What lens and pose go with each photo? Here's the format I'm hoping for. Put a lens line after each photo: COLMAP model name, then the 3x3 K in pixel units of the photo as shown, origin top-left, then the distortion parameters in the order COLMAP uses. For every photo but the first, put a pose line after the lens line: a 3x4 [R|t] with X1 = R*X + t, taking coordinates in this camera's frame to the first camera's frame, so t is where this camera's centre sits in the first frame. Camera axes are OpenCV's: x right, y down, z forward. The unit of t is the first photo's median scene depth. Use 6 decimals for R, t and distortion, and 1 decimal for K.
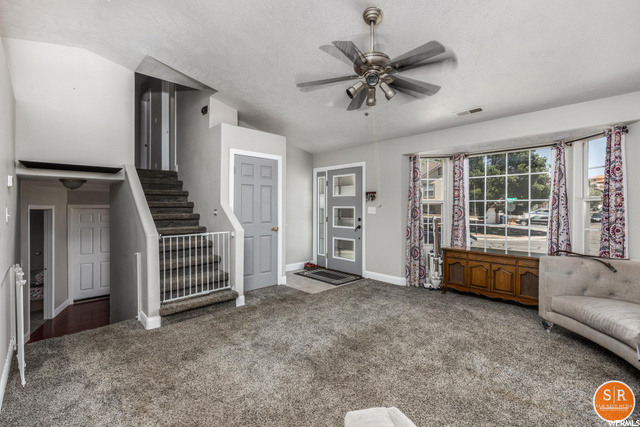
lens RADIAL K [[284.8, 0, 320.0], [0, 284.8, 209.5], [0, 0, 1]] dist [0.000785, 0.000156]
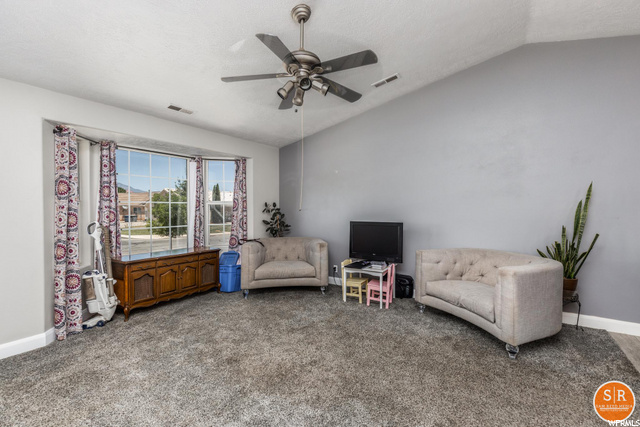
lens RADIAL K [[284.8, 0, 319.9], [0, 284.8, 210.6], [0, 0, 1]] dist [0.000785, 0.000156]
pose [[-0.210202, -0.014521, 0.977550, -0.450746], [0.008315, 0.999827, 0.016639, -0.014076], [-0.977623, 0.011626, -0.210044, 0.660327]]
